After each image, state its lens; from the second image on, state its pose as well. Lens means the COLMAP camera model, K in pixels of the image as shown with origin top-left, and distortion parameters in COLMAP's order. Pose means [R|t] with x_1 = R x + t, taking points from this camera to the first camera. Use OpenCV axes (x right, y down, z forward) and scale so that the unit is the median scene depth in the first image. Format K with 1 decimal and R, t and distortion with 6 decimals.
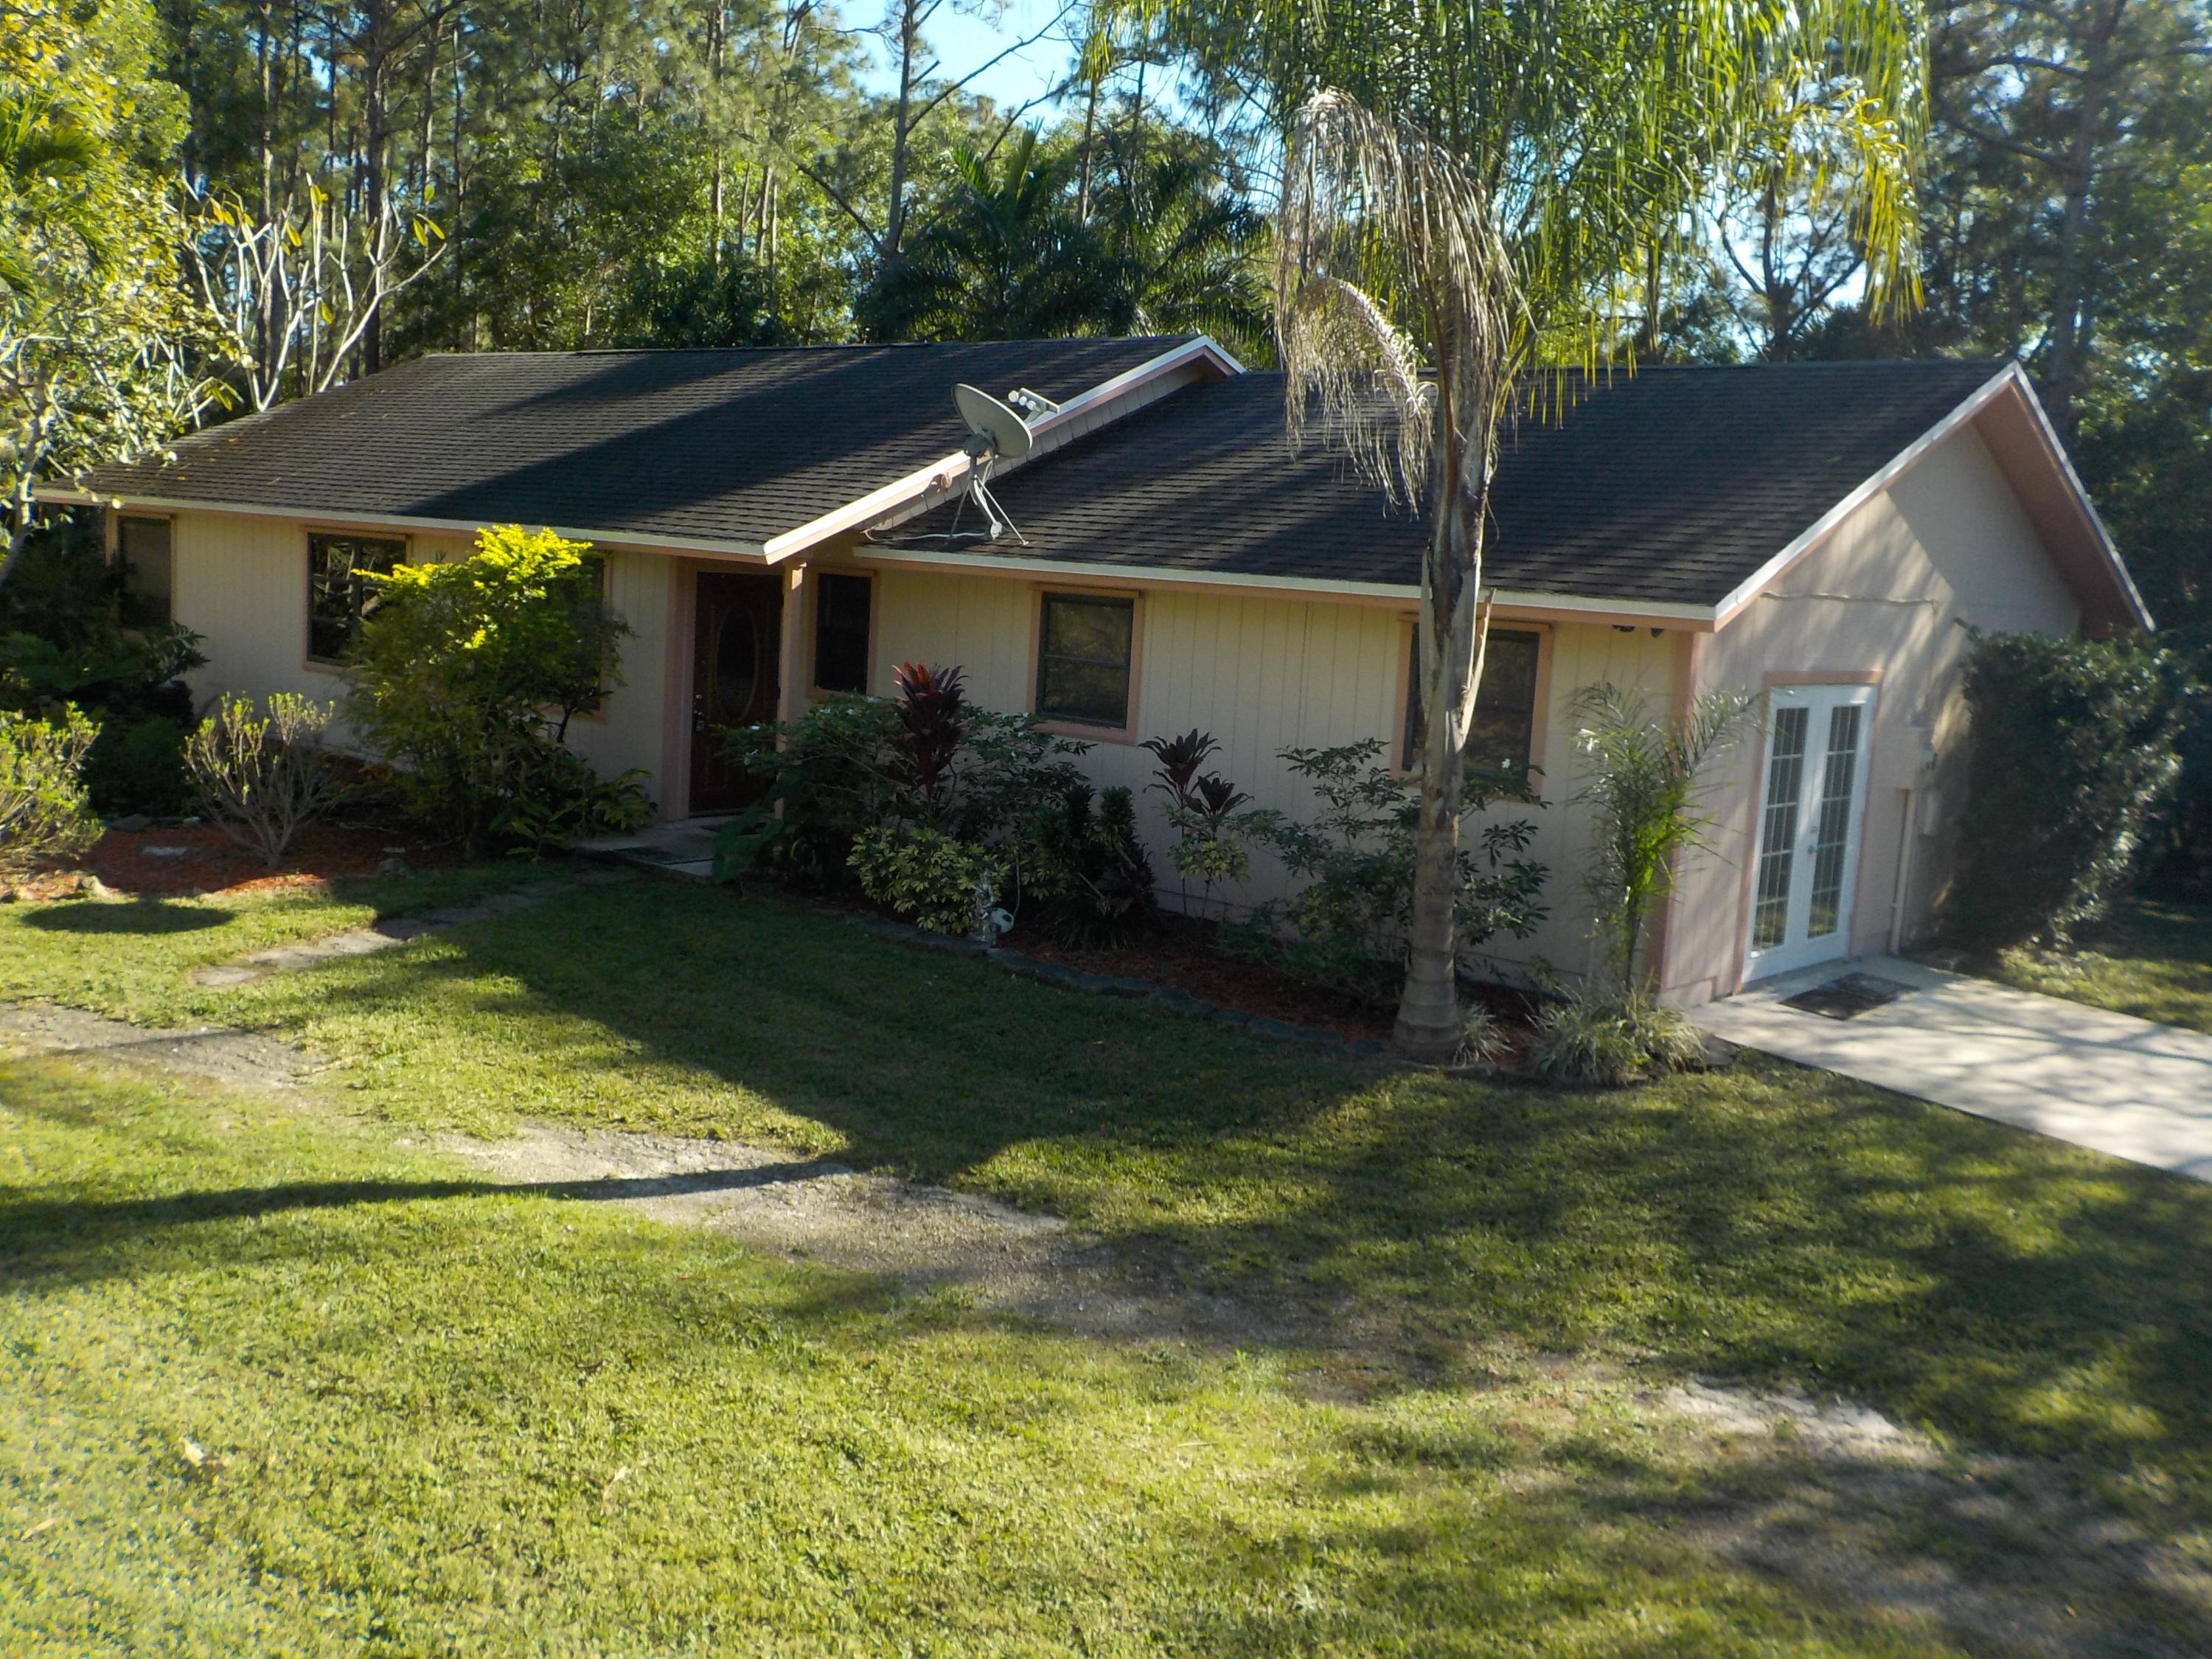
lens RADIAL K [[2025.7, 0, 1099.1], [0, 2025.7, 802.4], [0, 0, 1]] dist [0.018306, -0.011773]
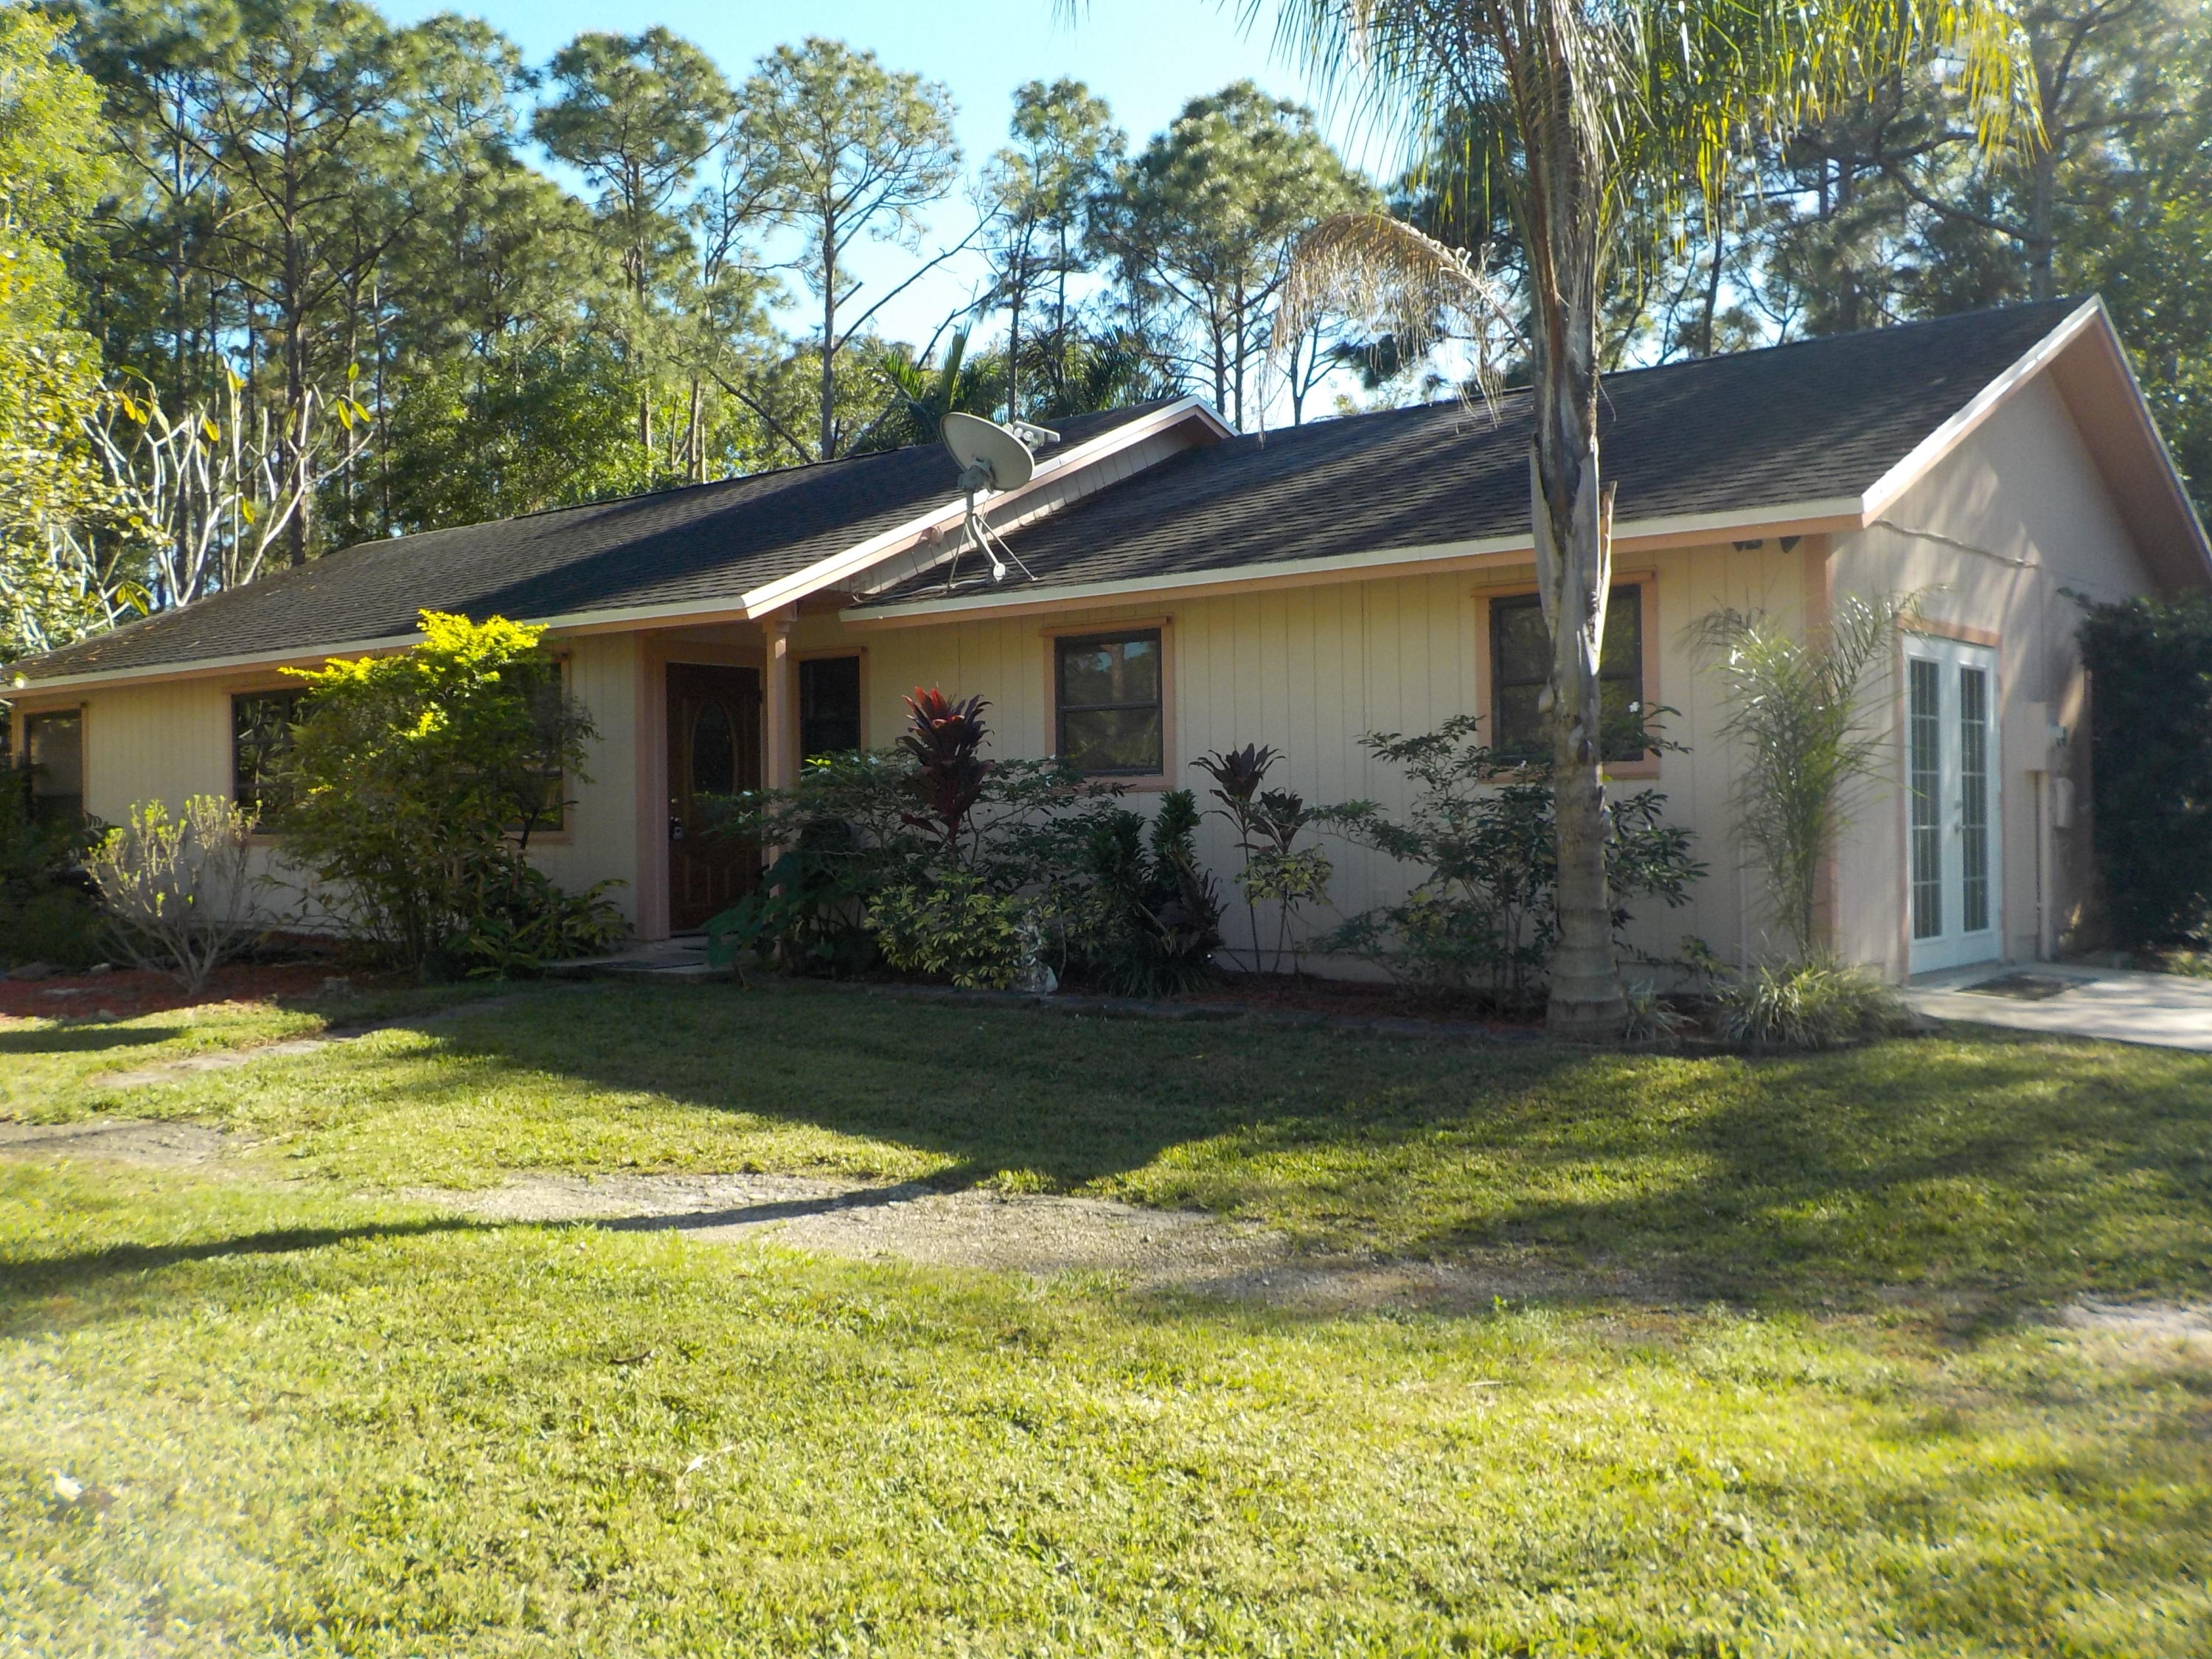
lens RADIAL K [[2025.7, 0, 1099.1], [0, 2025.7, 802.4], [0, 0, 1]] dist [0.018306, -0.011773]
pose [[0.996648, -0.074953, 0.032774, -0.067902], [0.078583, 0.988533, -0.128950, 0.134771], [-0.022733, 0.131093, 0.991109, 0.184148]]
